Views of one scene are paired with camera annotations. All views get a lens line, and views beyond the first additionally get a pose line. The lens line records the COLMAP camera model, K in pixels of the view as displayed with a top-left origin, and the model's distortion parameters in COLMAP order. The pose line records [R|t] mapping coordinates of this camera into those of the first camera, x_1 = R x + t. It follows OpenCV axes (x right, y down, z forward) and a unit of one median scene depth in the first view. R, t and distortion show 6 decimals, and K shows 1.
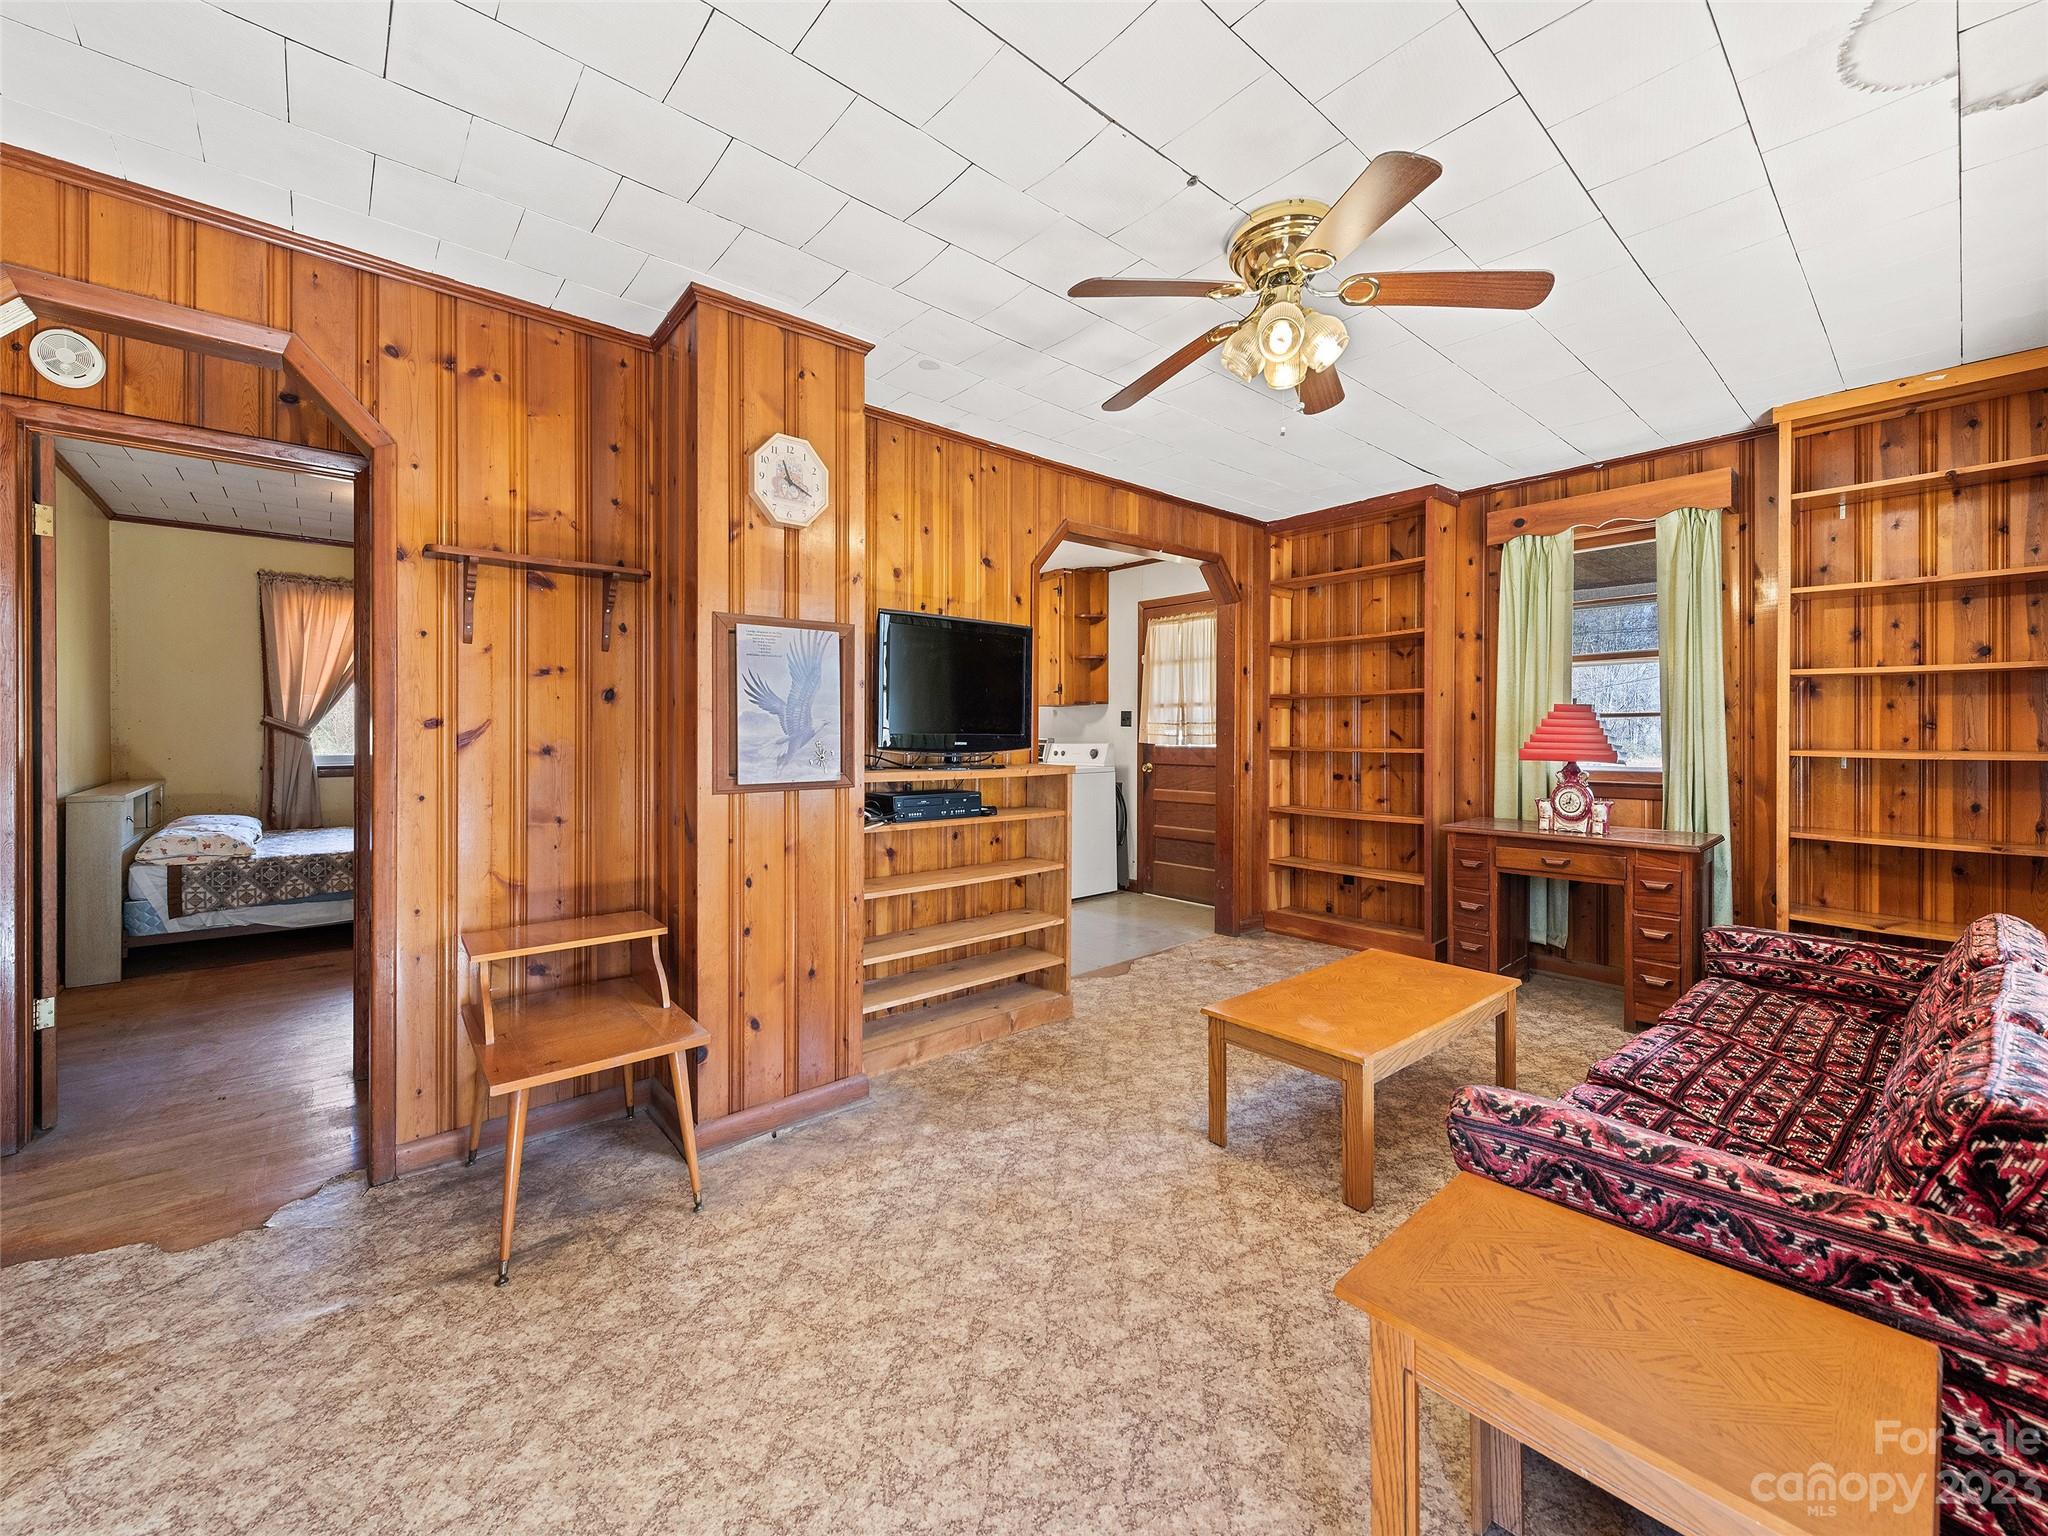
lens RADIAL K [[805.7, 0, 1022.6], [0, 805.7, 750.8], [0, 0, 1]] dist [0.010341, -0.004111]
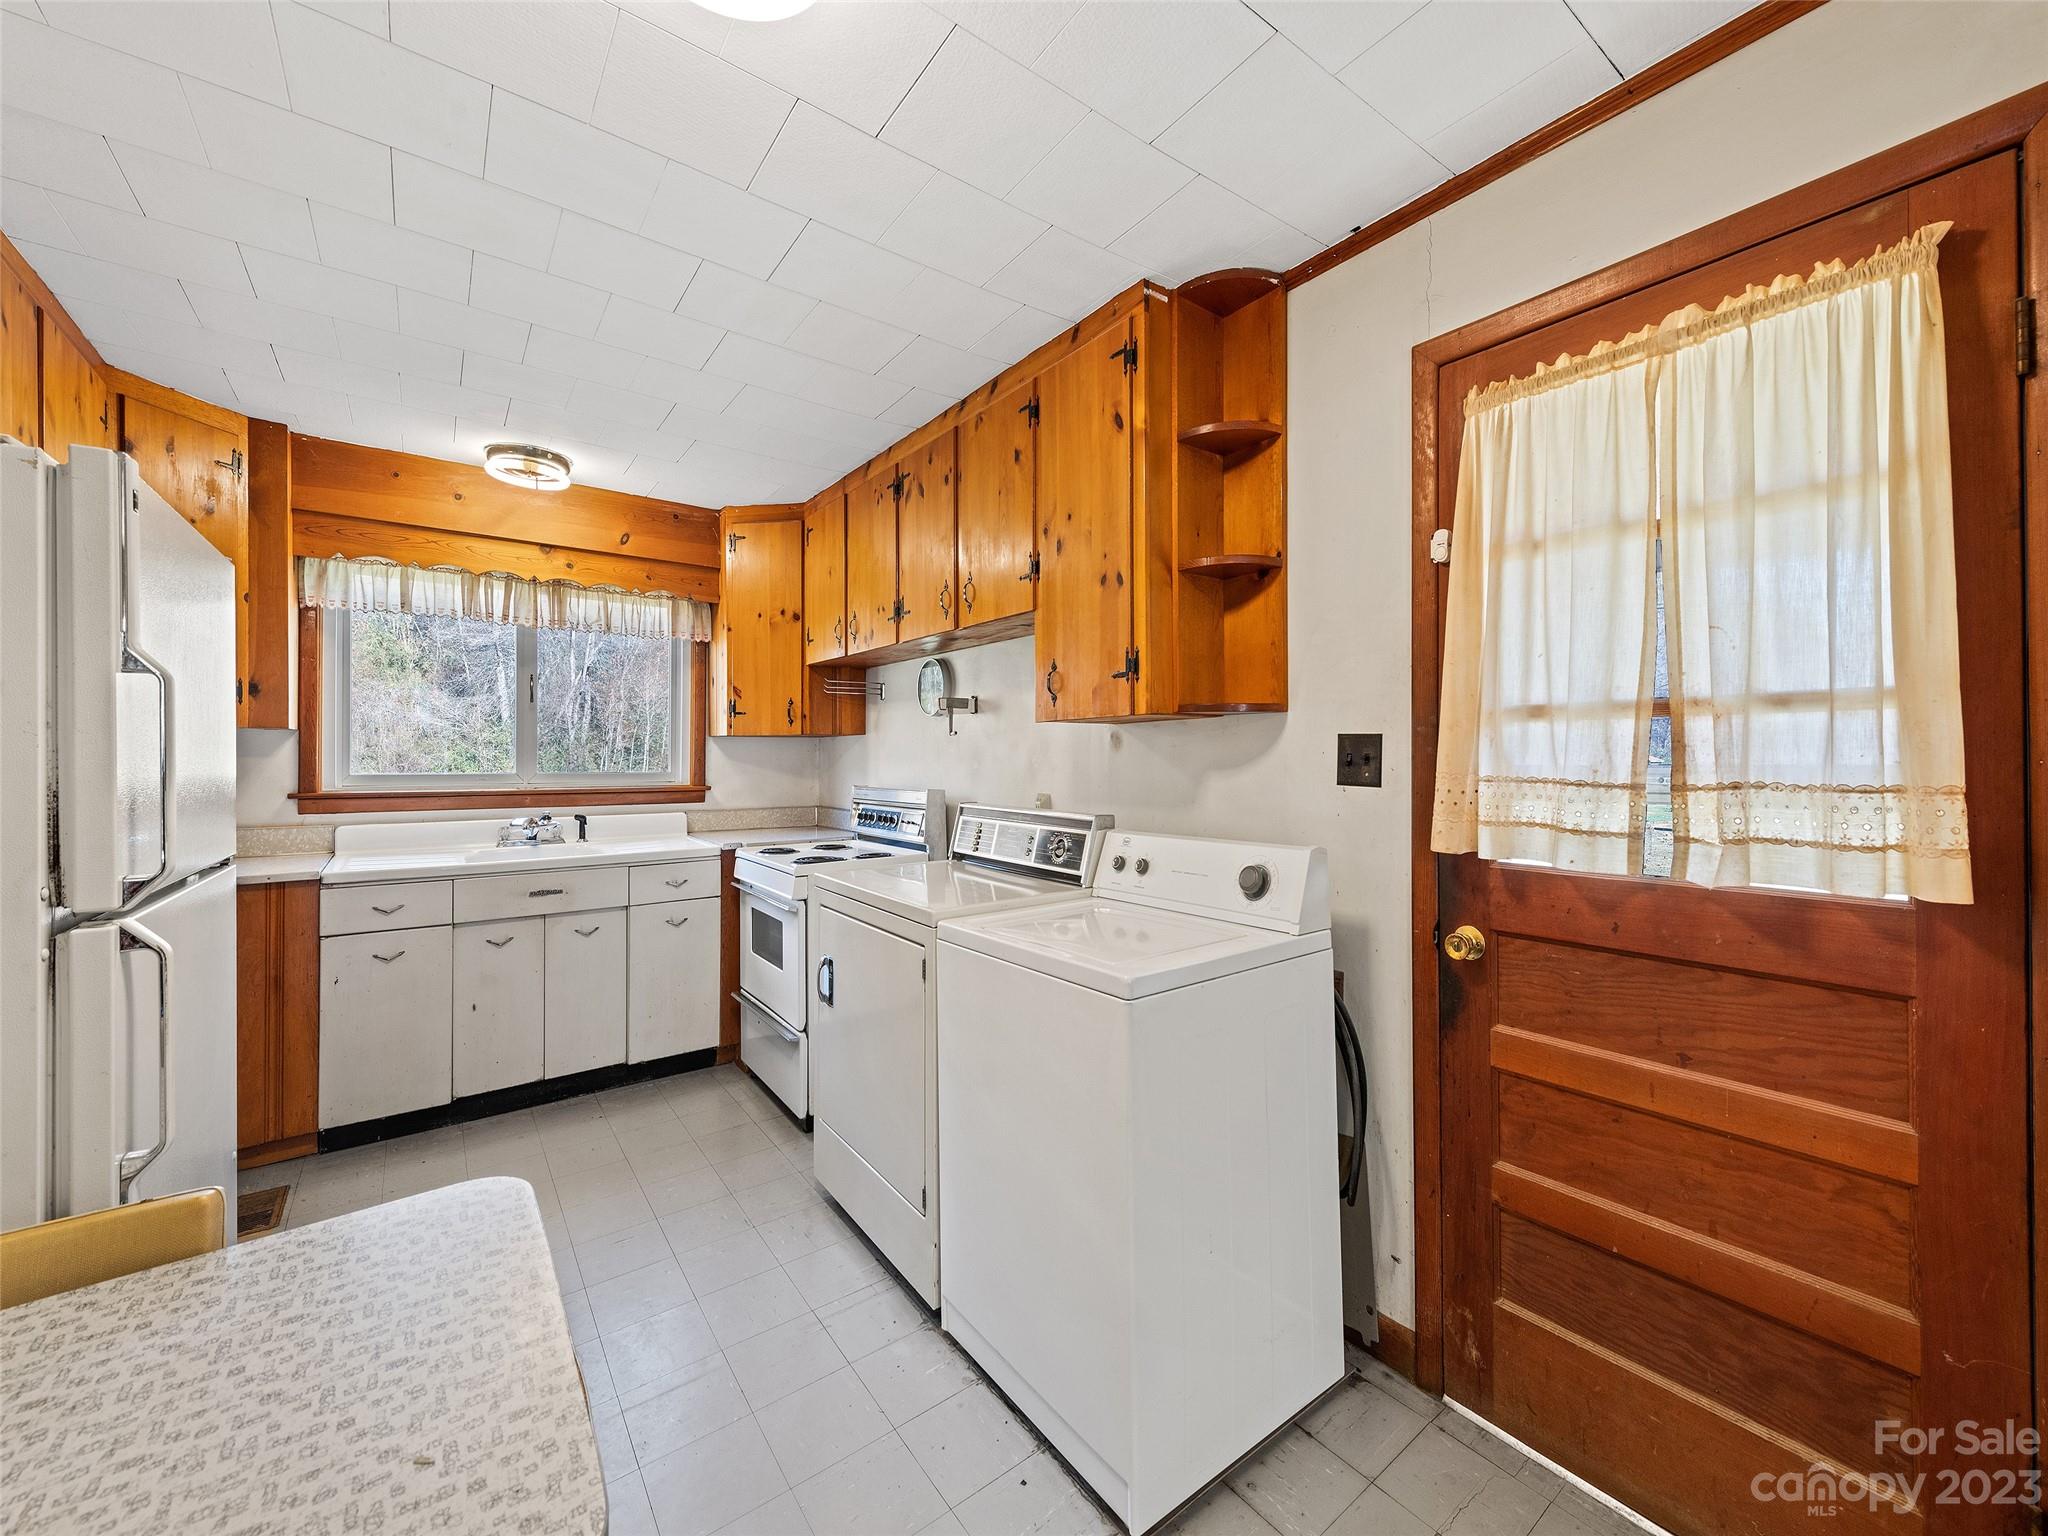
lens RADIAL K [[805.7, 0, 1022.6], [0, 805.7, 750.8], [0, 0, 1]] dist [0.010341, -0.004111]
pose [[0.997697, -0.003501, -0.067736, 0.048447], [0.001344, 0.999491, -0.031860, -0.064462], [0.067813, 0.031696, 0.997194, 1.329915]]
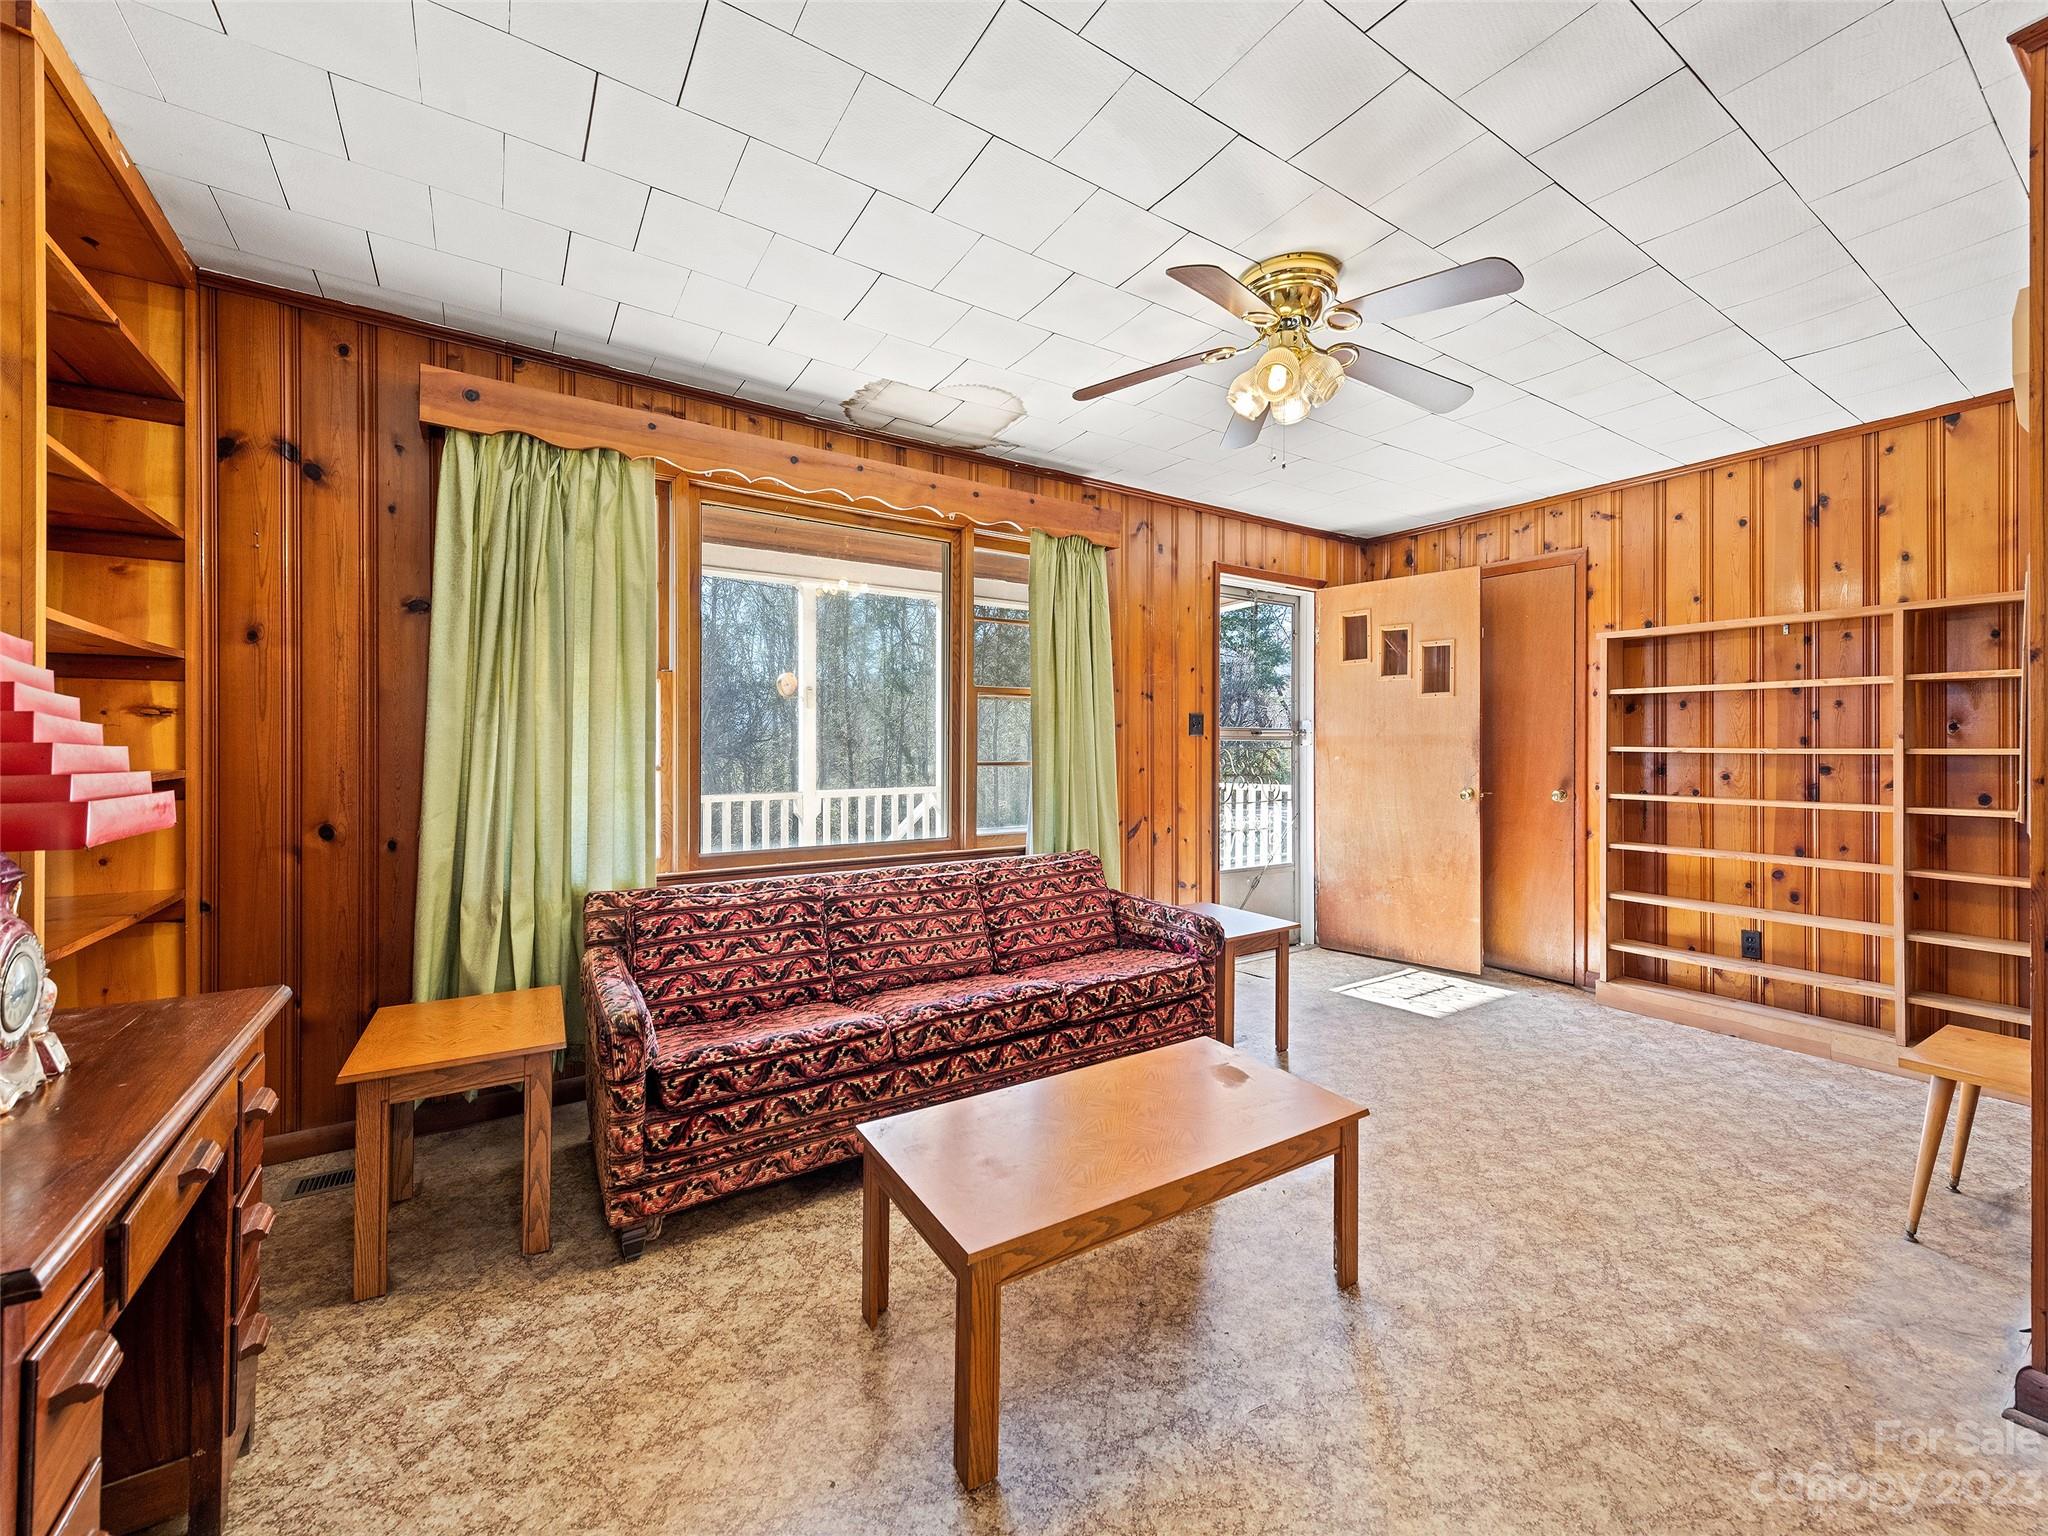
lens RADIAL K [[805.7, 0, 1022.6], [0, 805.7, 750.8], [0, 0, 1]] dist [0.010341, -0.004111]
pose [[-0.991027, -0.000595, 0.133662, 0.332953], [0.002439, 0.999743, 0.022531, -0.023914], [-0.133641, 0.022654, -0.990771, 1.345185]]
